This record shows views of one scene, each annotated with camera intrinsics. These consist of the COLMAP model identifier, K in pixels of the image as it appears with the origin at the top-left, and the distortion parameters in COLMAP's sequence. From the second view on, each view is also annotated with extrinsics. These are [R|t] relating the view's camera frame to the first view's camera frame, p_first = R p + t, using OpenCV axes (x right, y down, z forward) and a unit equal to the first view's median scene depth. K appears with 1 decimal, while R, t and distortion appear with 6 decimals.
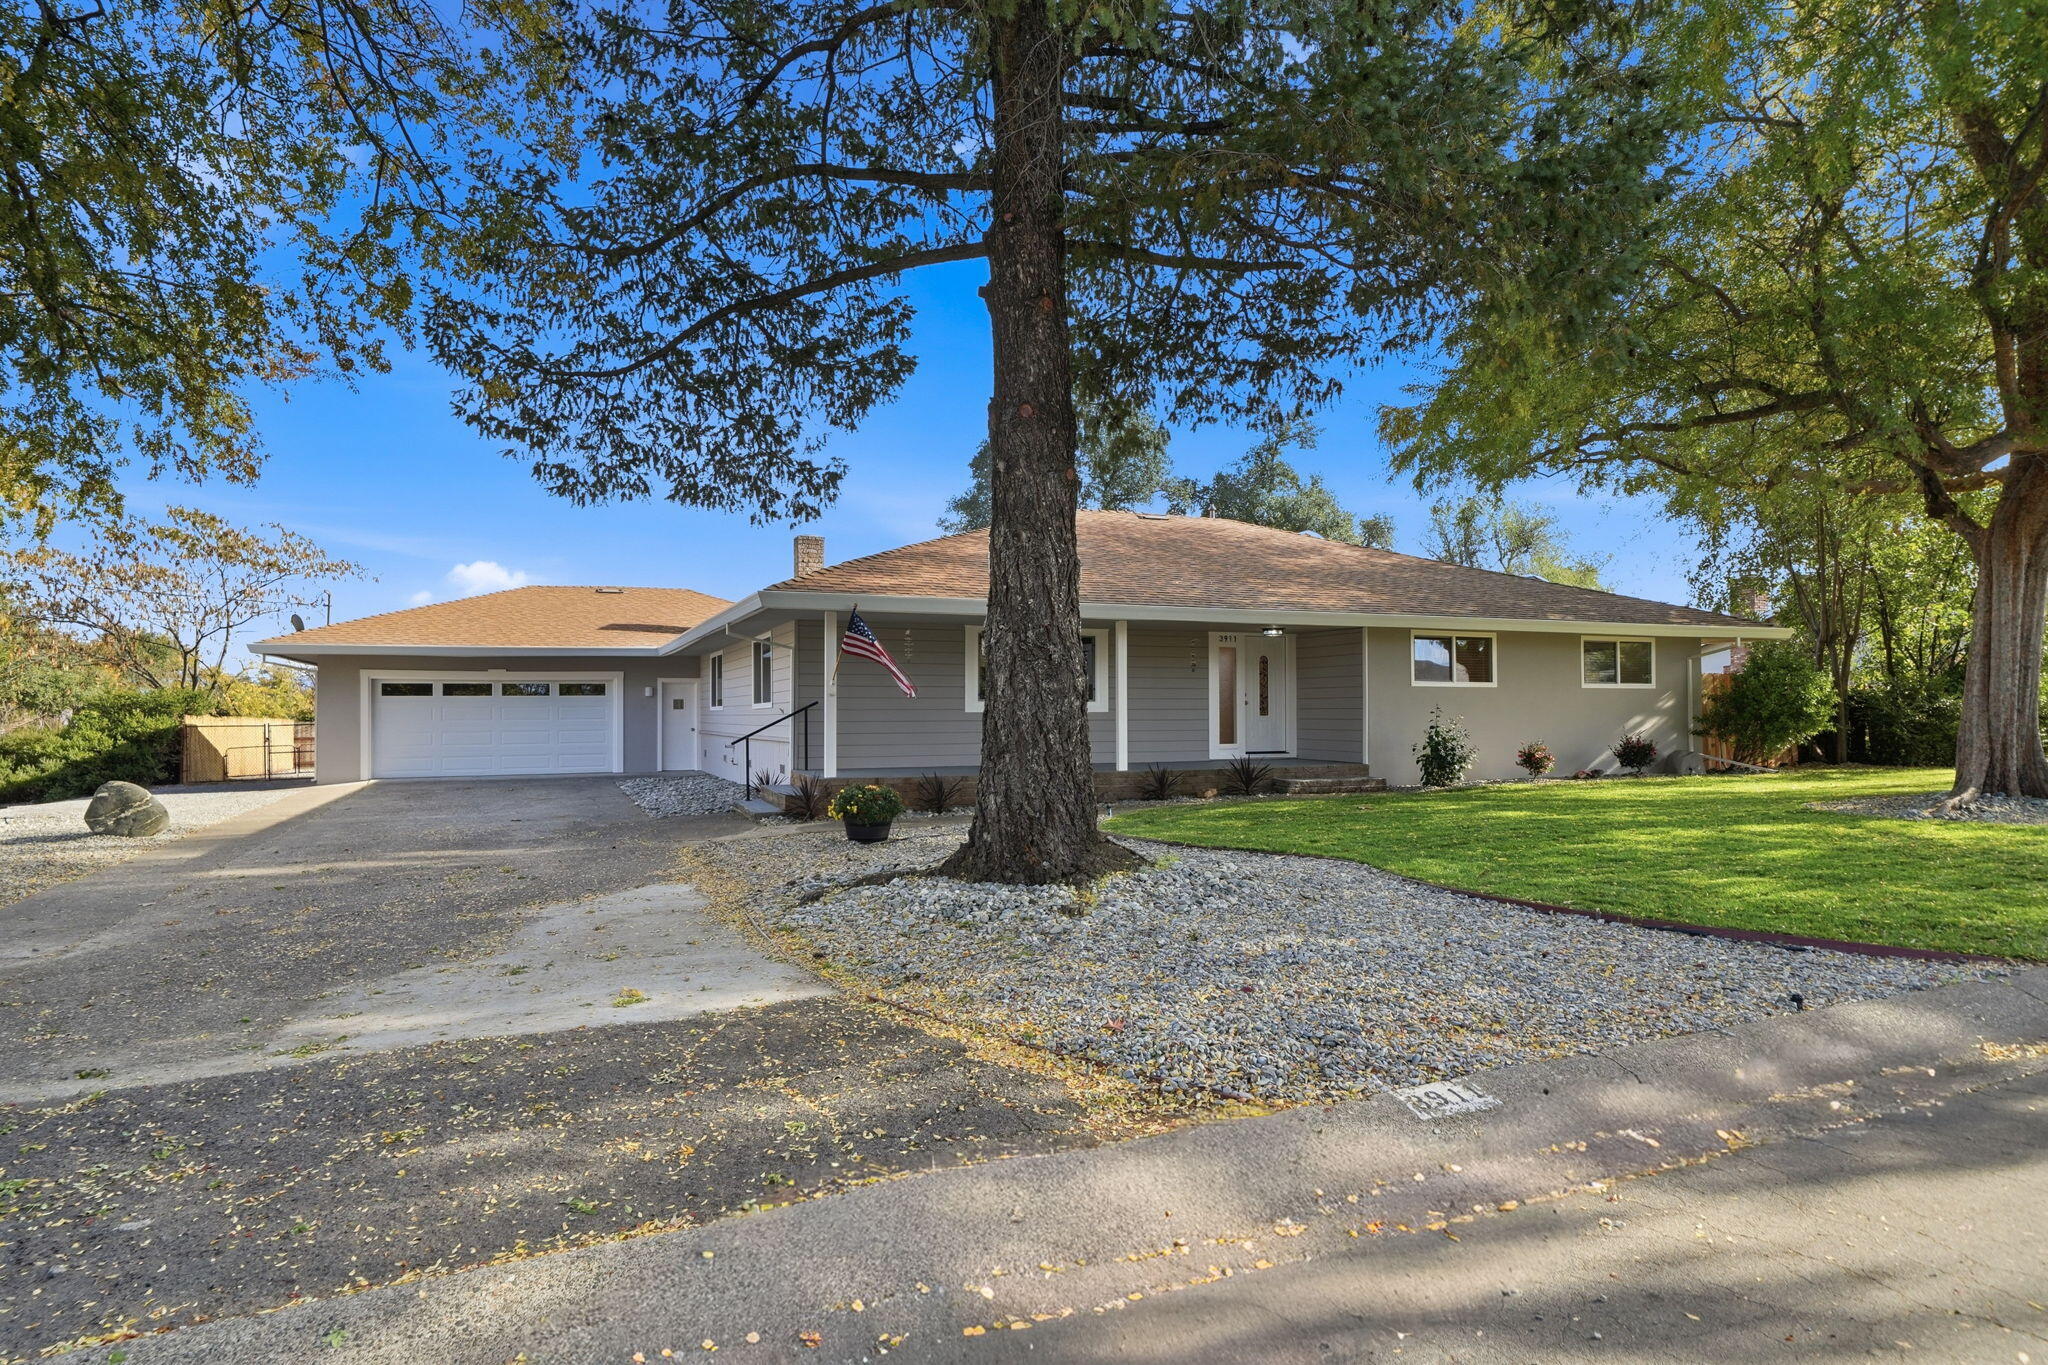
lens RADIAL K [[1081.5, 0, 1018.6], [0, 1081.5, 706.1], [0, 0, 1]] dist [-0.001281, -0.000873]
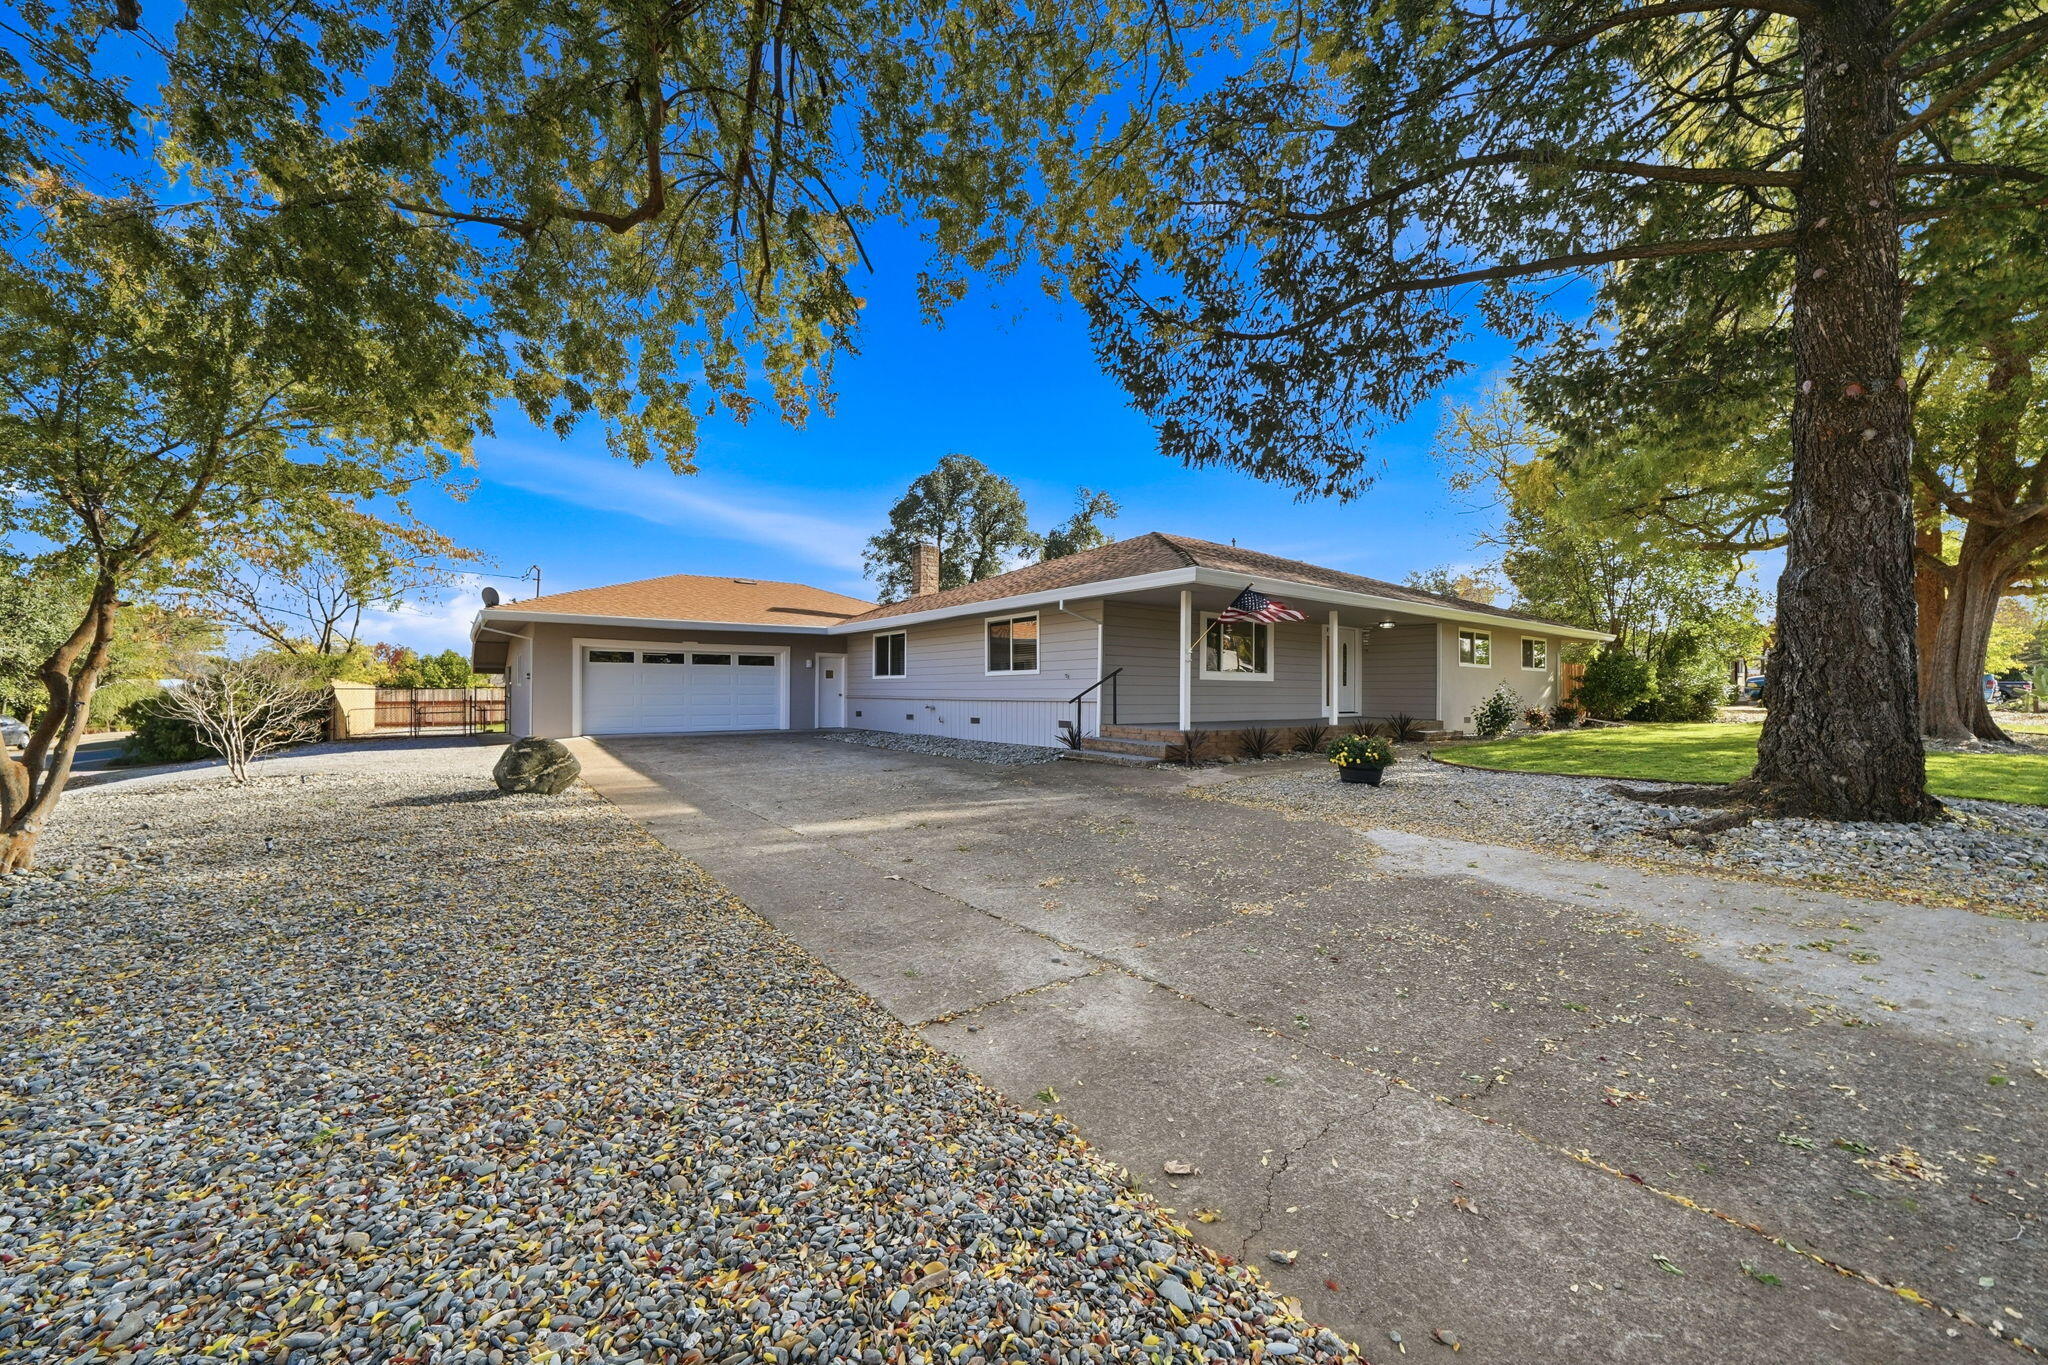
lens RADIAL K [[709.2, 0, 994.8], [0, 709.2, 686.7], [0, 0, 1]] dist [-0.001276, -0.000008]
pose [[0.970395, 0.010905, 0.241279, -0.315625], [-0.010598, 0.999941, -0.002570, 0.012298], [-0.241292, -0.000063, 0.970452, 0.157107]]
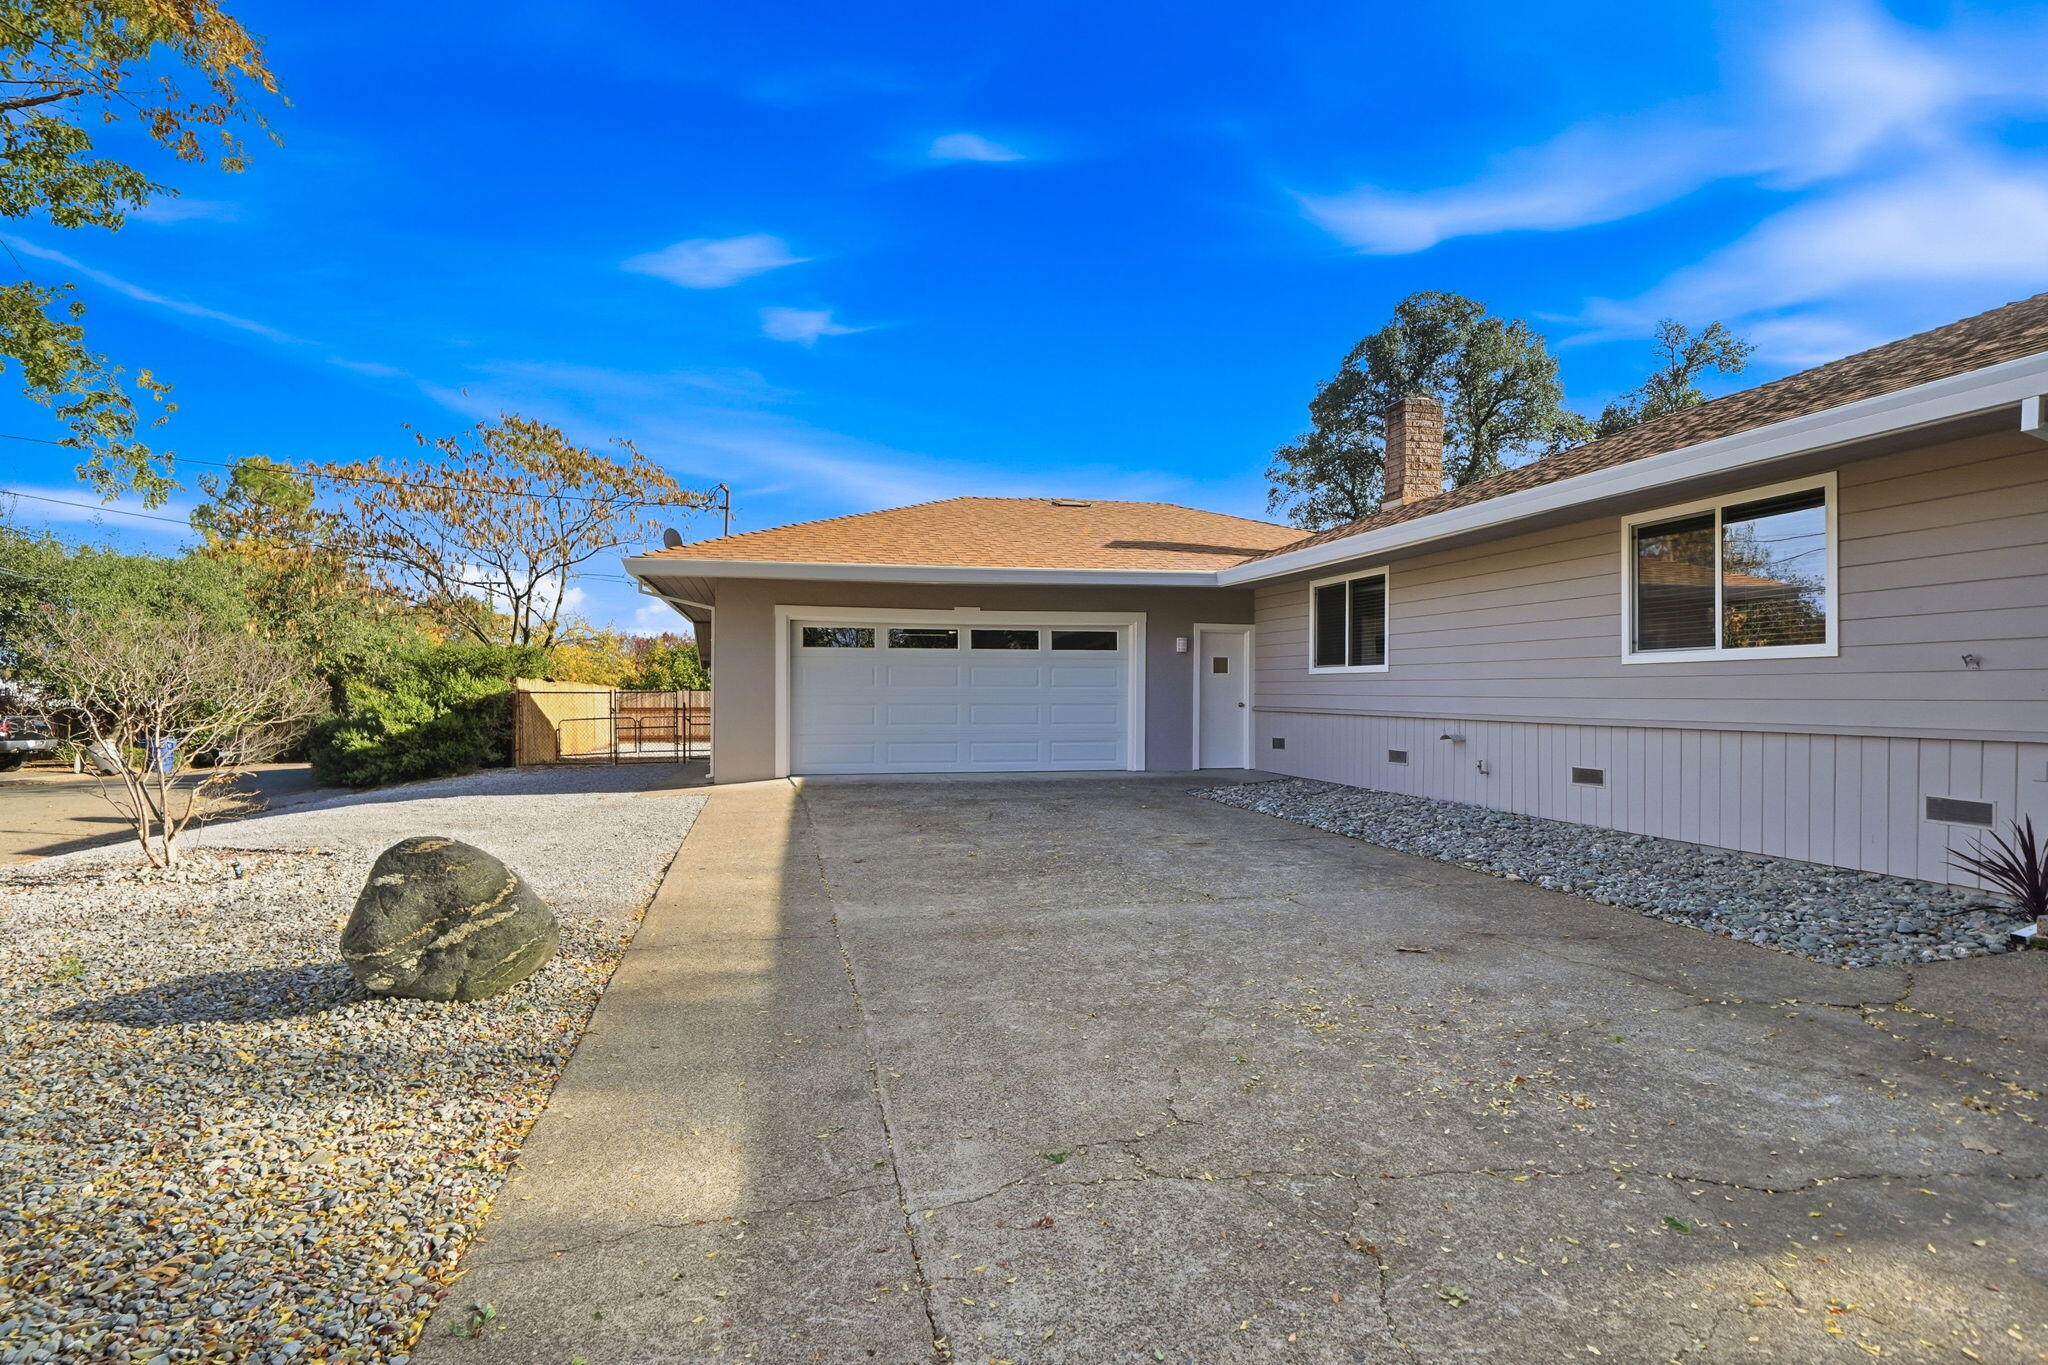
lens RADIAL K [[1004.6, 0, 1024.0], [0, 1004.6, 682.5], [0, 0, 1]] dist [-0.002809, -0.000267]
pose [[0.985595, 0.009151, -0.168876, -0.317458], [-0.009593, 0.999952, -0.001799, 0.010312], [0.168852, 0.003393, 0.985636, 0.382745]]
